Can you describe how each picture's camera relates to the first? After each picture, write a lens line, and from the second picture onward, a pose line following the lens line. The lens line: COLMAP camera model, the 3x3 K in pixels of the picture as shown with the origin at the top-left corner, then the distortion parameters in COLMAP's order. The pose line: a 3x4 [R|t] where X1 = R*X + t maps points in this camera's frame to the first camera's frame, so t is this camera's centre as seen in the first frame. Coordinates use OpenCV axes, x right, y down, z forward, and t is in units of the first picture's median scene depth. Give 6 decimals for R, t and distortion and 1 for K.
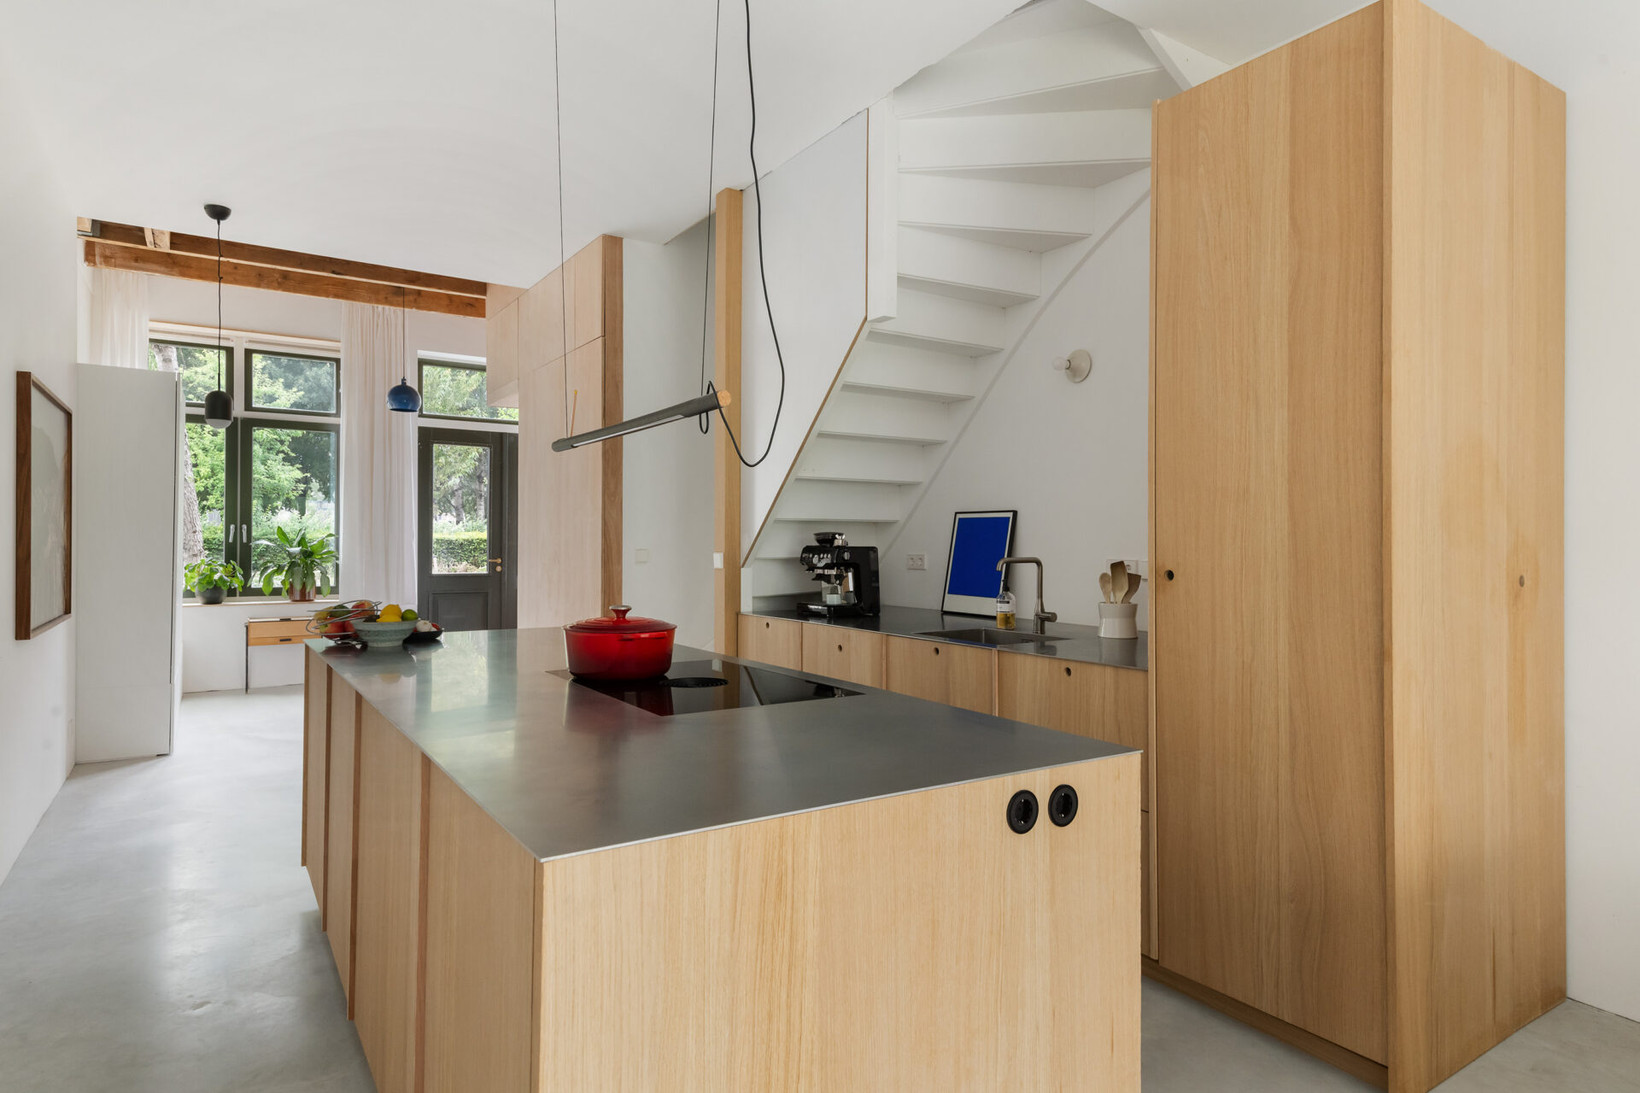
lens RADIAL K [[925.9, 0, 820.3], [0, 925.9, 544.5], [0, 0, 1]] dist [0.022958, -0.000528]
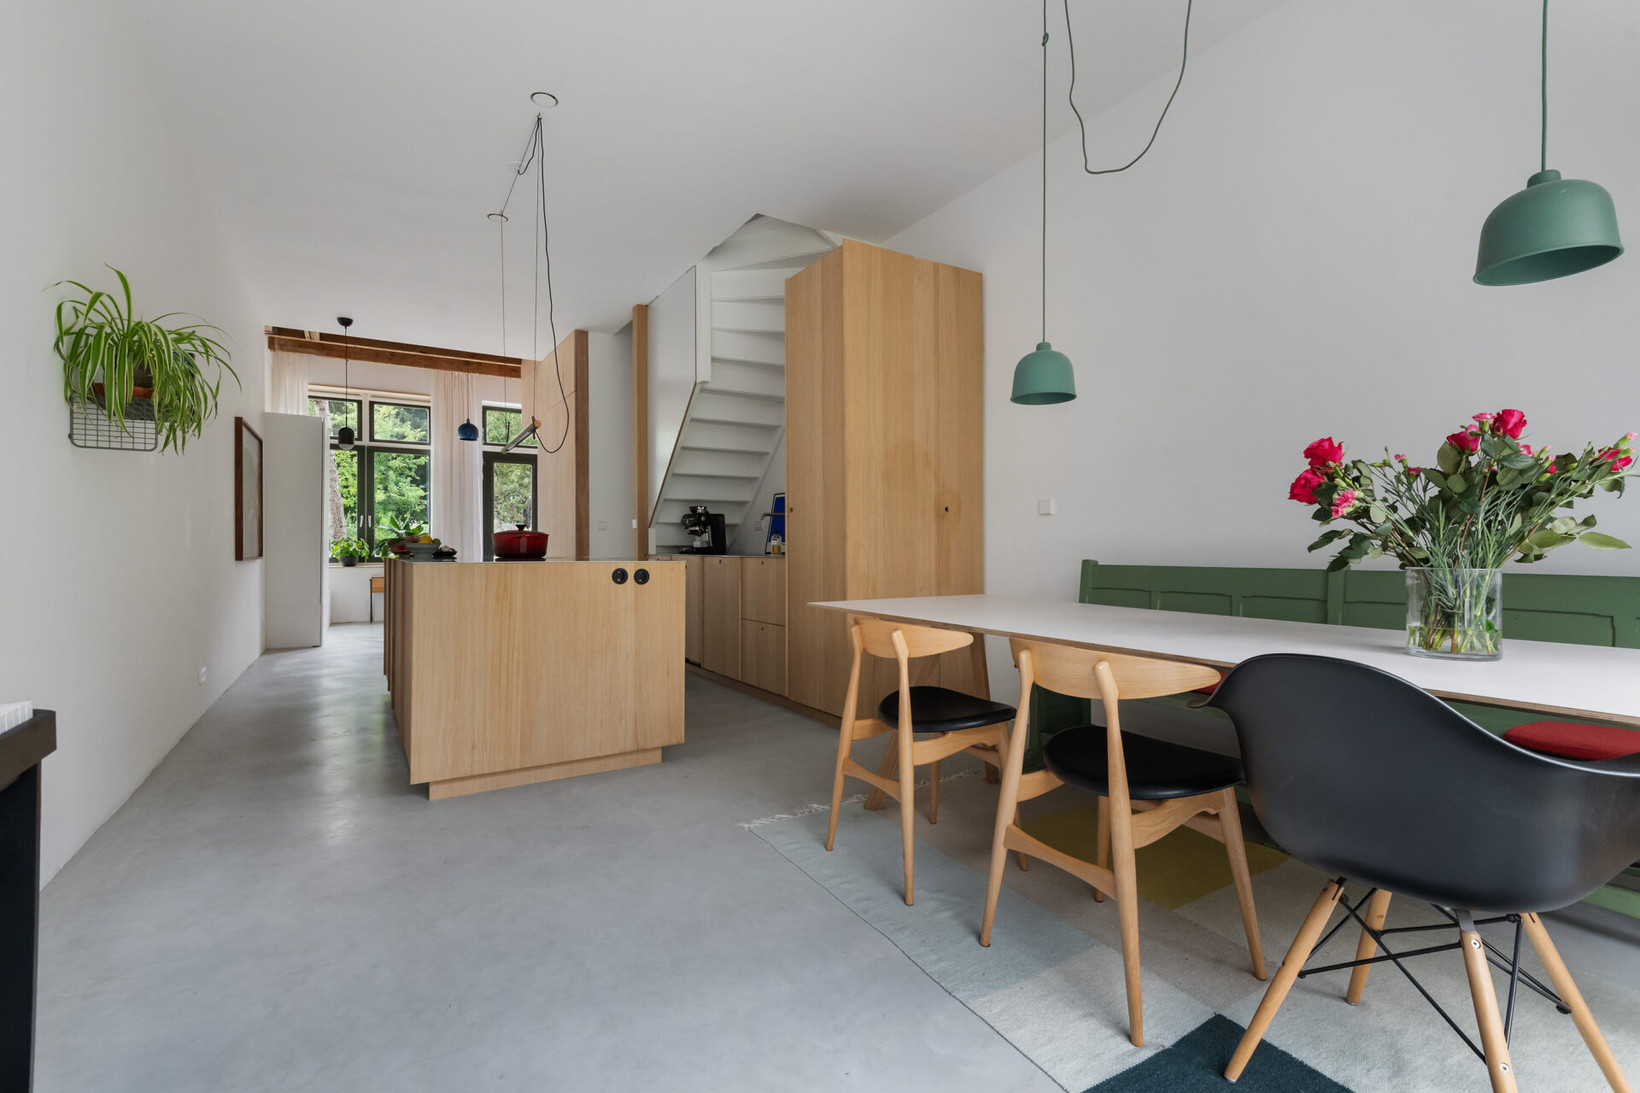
lens RADIAL K [[746.7, 0, 826.3], [0, 746.7, 550.8], [0, 0, 1]] dist [0.010838, -0.000194]
pose [[0.999692, -0.006626, -0.023931, 0.207369], [0.006625, 0.999978, -0.000148, 0.052565], [0.023931, -0.000011, 0.999714, -0.272018]]
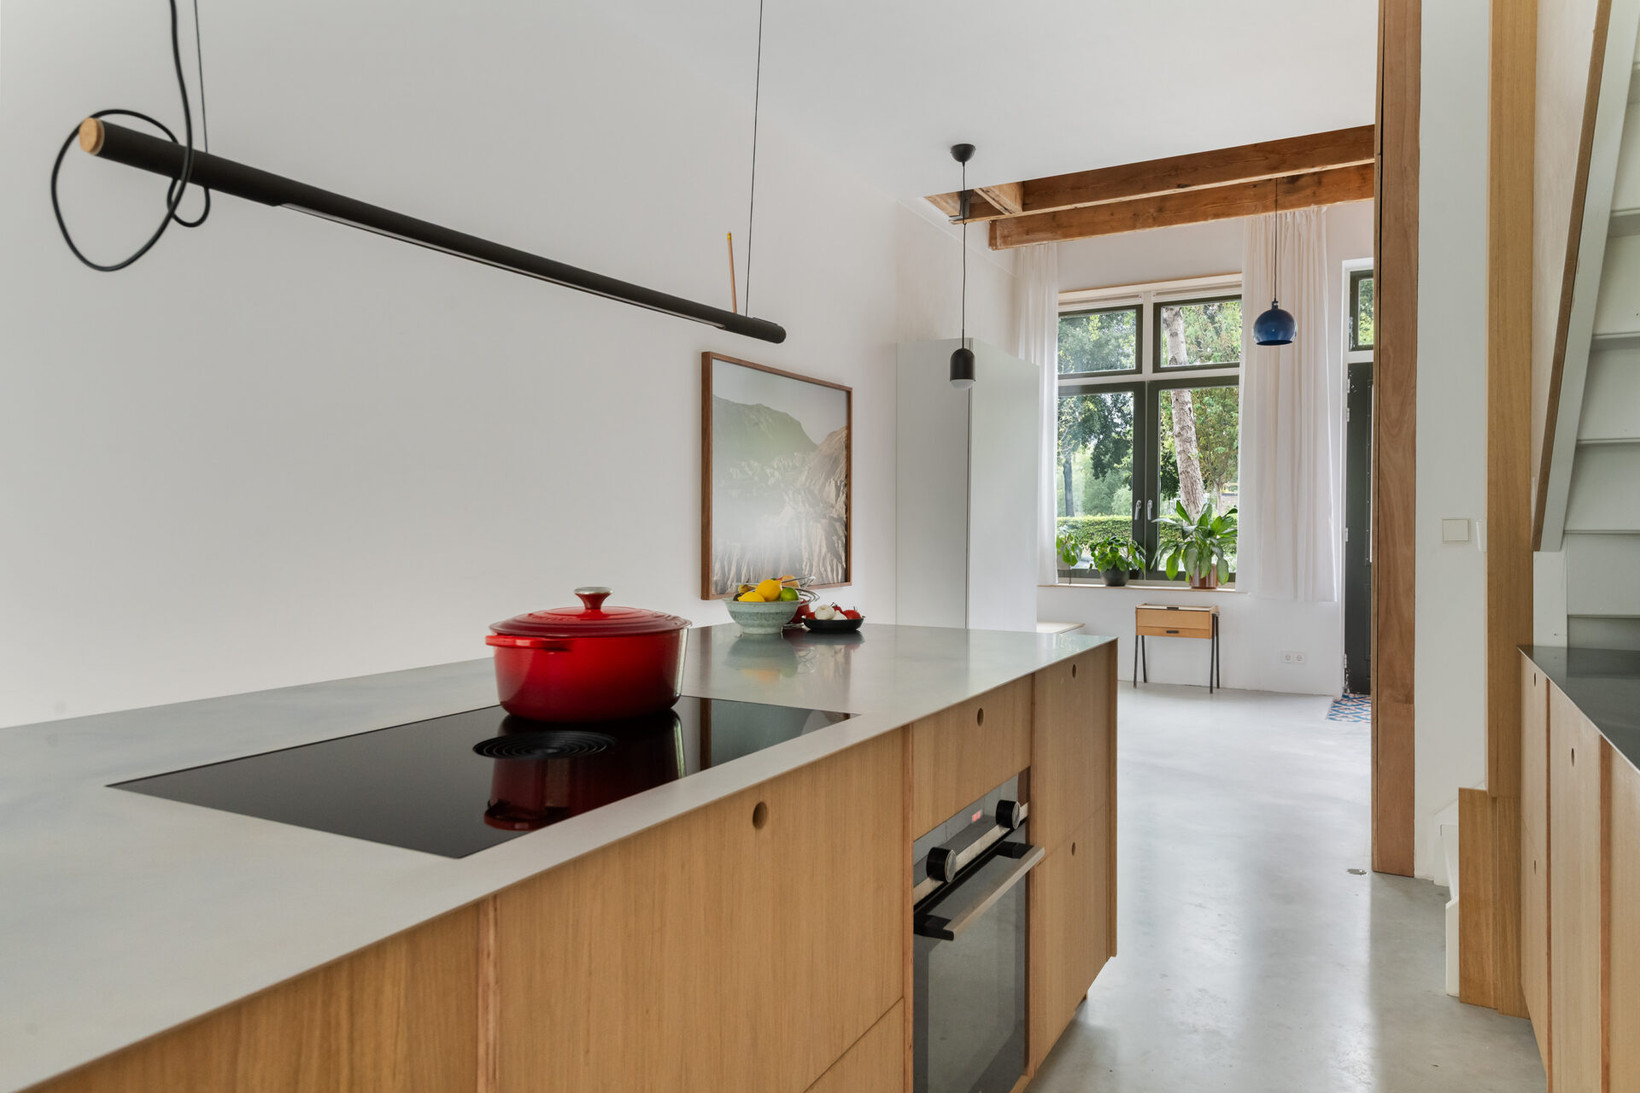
lens RADIAL K [[1041.2, 0, 832.2], [0, 1041.2, 539.3], [0, 0, 1]] dist [0.001869, 0.000247]
pose [[0.460814, 0.009572, -0.887445, 0.165963], [-0.005317, 0.999954, 0.008025, 0.012774], [0.887481, 0.001020, 0.460844, 0.339791]]
